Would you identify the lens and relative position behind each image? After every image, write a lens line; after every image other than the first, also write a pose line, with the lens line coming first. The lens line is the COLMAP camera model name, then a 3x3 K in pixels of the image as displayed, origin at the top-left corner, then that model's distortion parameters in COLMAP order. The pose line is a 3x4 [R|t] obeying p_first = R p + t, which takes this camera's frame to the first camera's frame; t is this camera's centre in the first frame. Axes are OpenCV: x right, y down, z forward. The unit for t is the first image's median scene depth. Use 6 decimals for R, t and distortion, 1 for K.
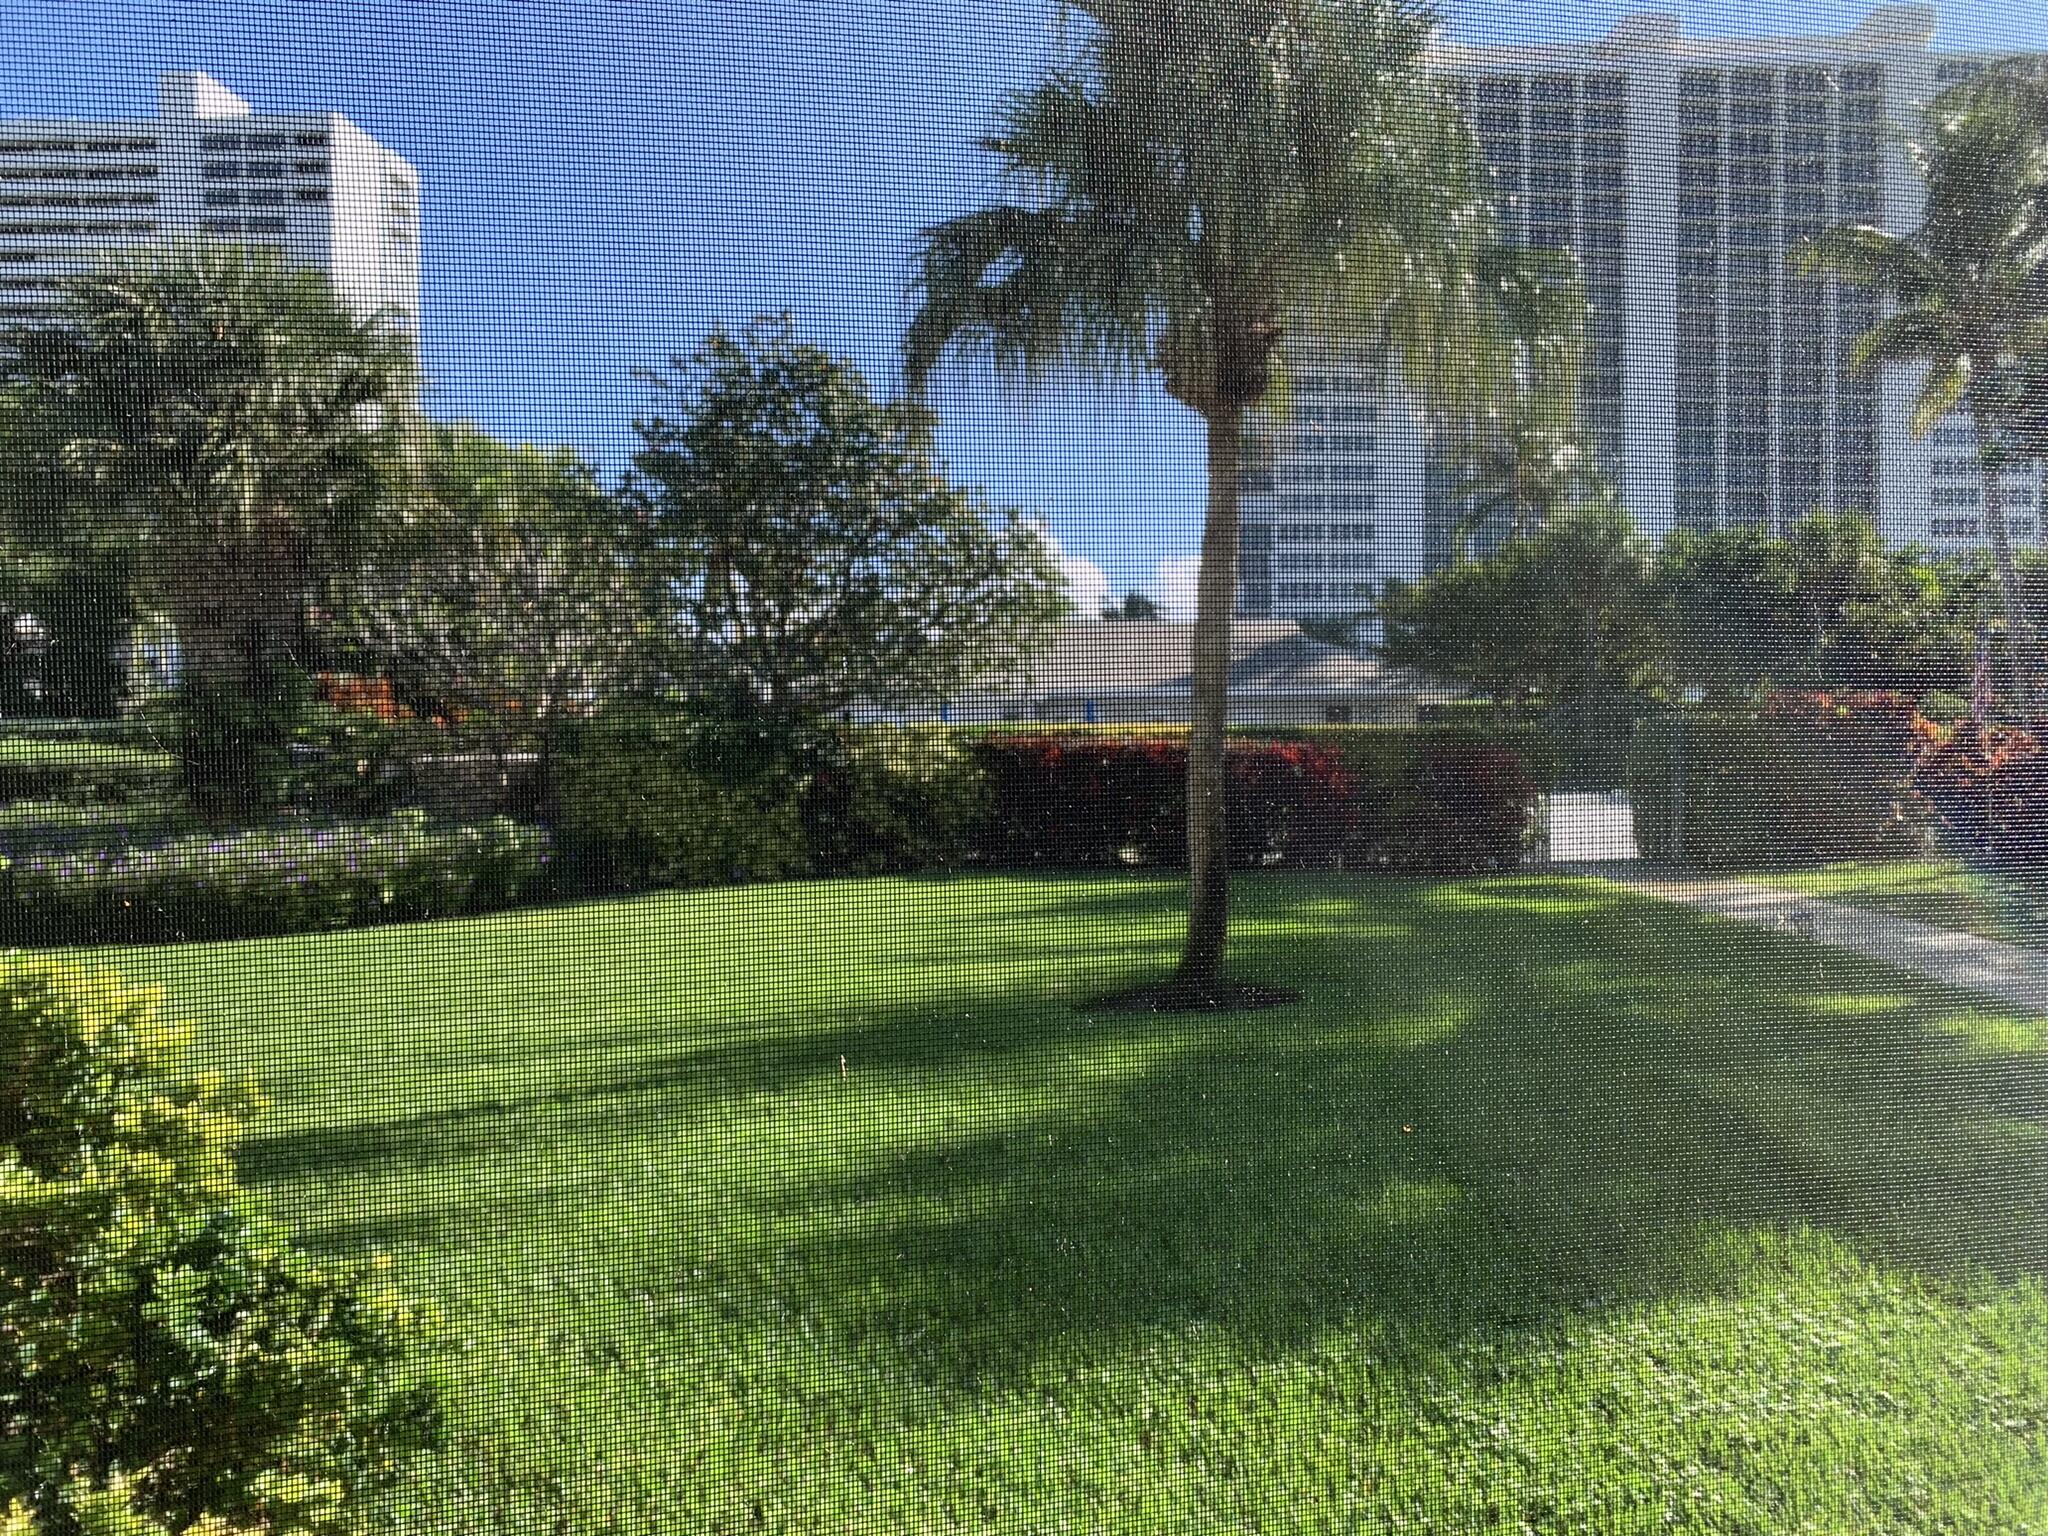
lens RADIAL K [[1539.7, 0, 975.2], [0, 1539.7, 768.5], [0, 0, 1]] dist [-0.014326, -0.000281]
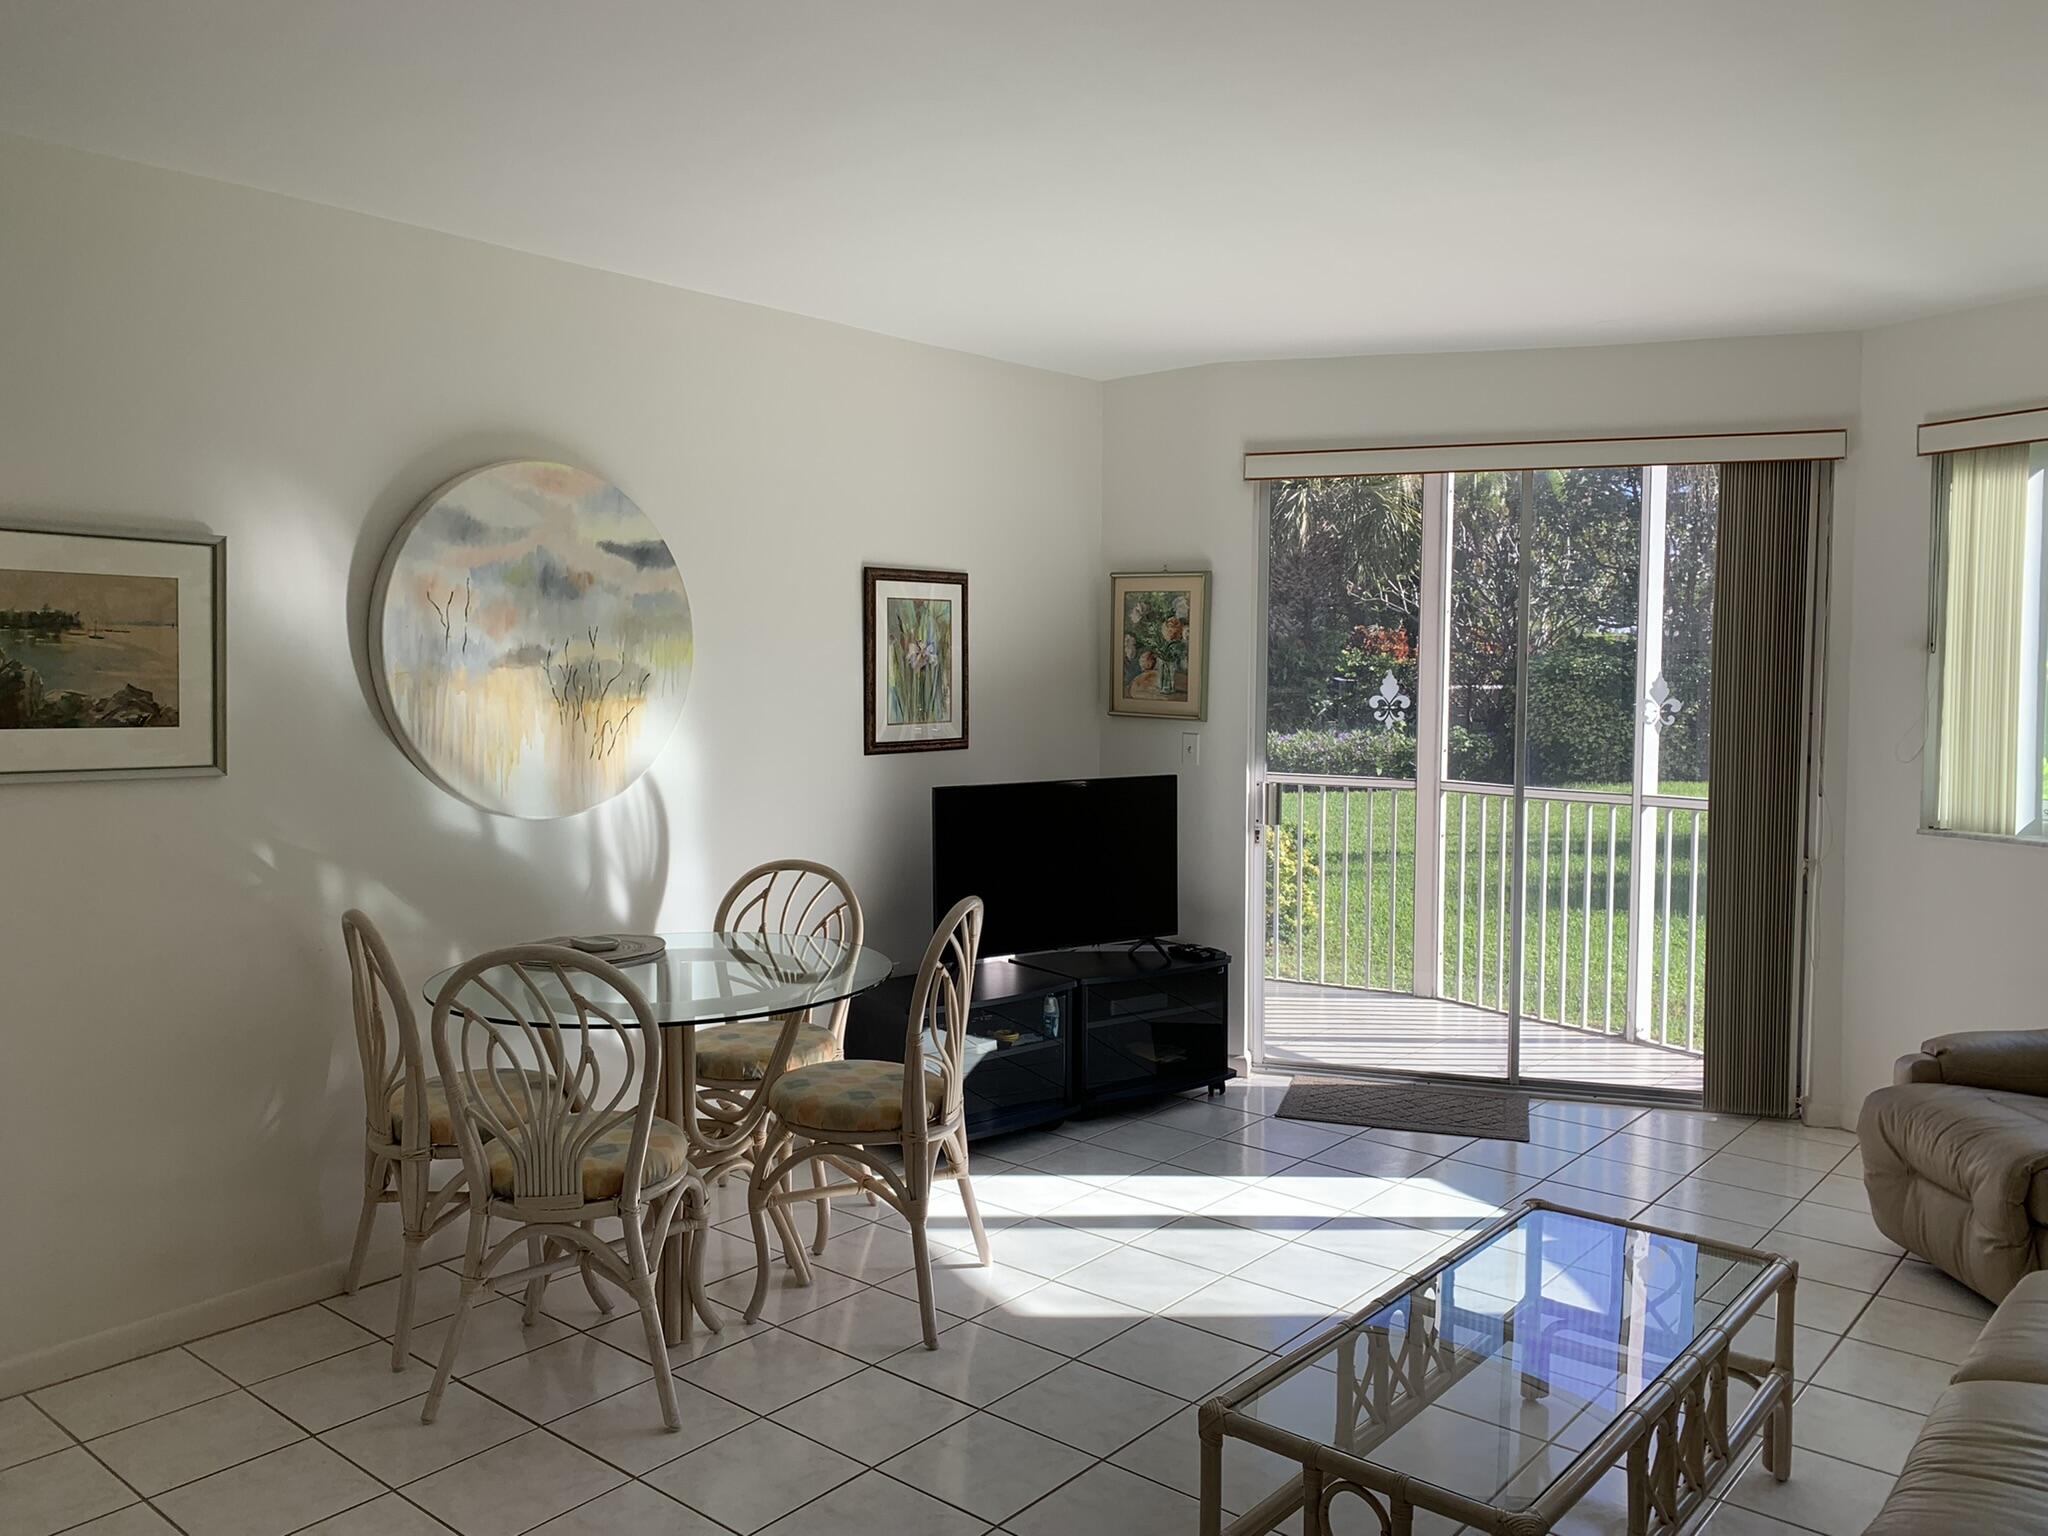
lens RADIAL K [[1567.9, 0, 988.6], [0, 1567.9, 760.0], [0, 0, 1]] dist [0.067288, -0.084769]
pose [[0.794051, 0.034320, -0.606882, 0.243829], [-0.012535, 0.999117, 0.040100, 0.007913], [0.607722, -0.024234, 0.793780, -0.462995]]
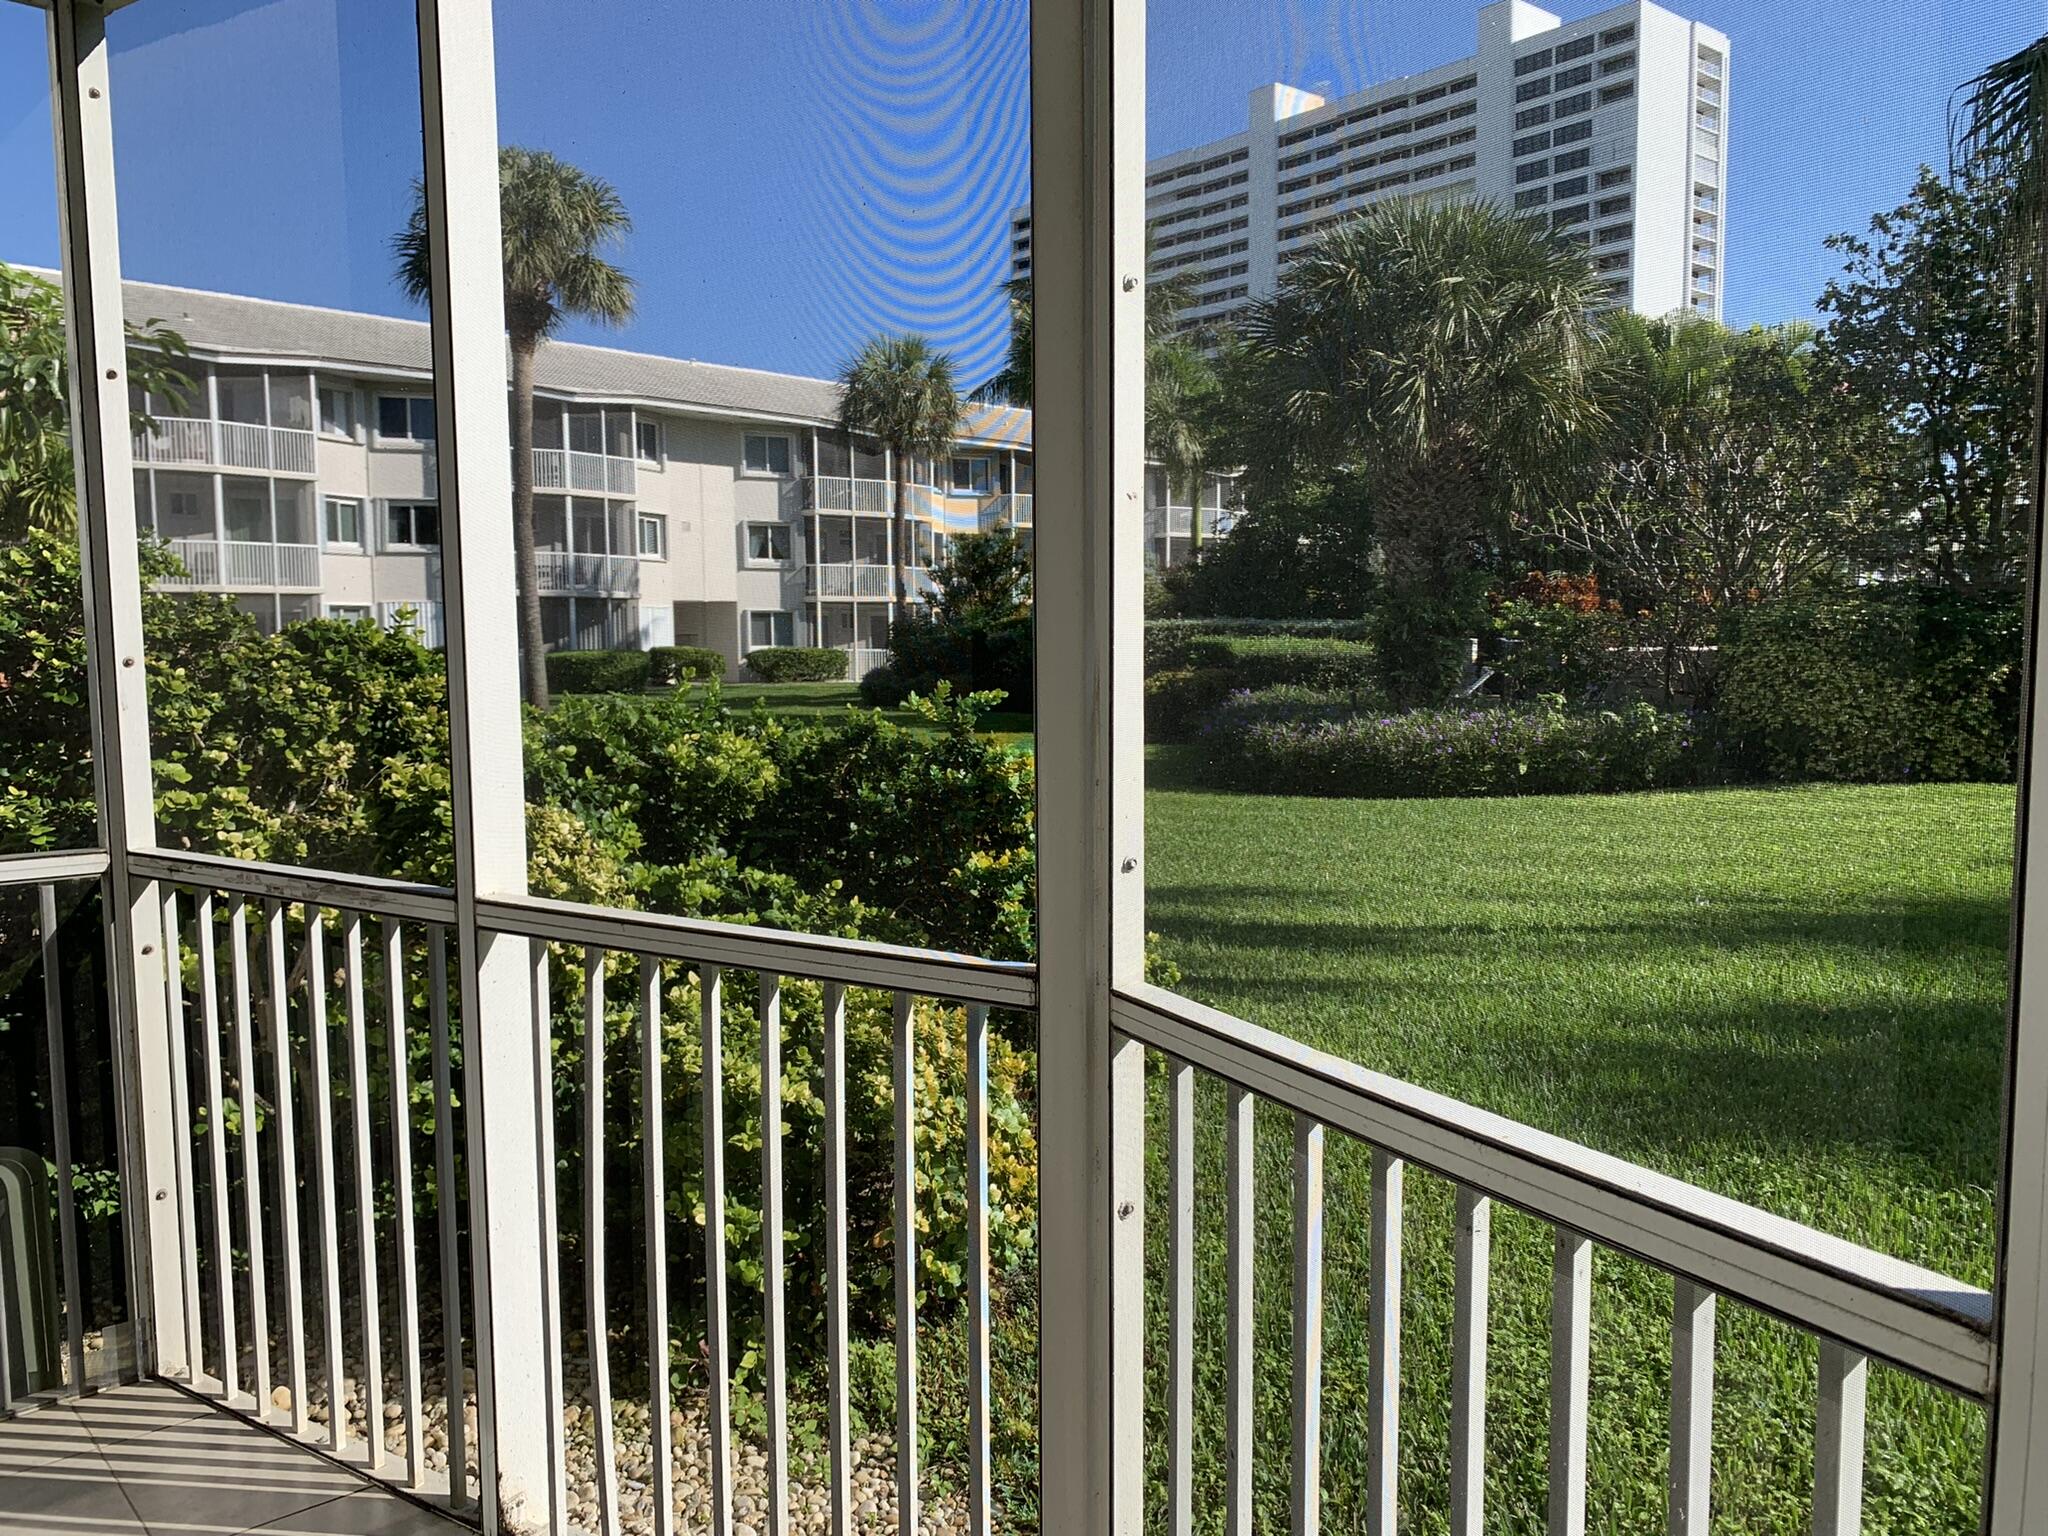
lens RADIAL K [[1539.7, 0, 975.2], [0, 1539.7, 768.5], [0, 0, 1]] dist [-0.014326, -0.000281]
pose [[0.690387, 0.049239, -0.721762, 0.128657], [-0.002741, 0.997852, 0.065452, 0.008374], [0.723435, -0.043209, 0.689039, -0.054667]]
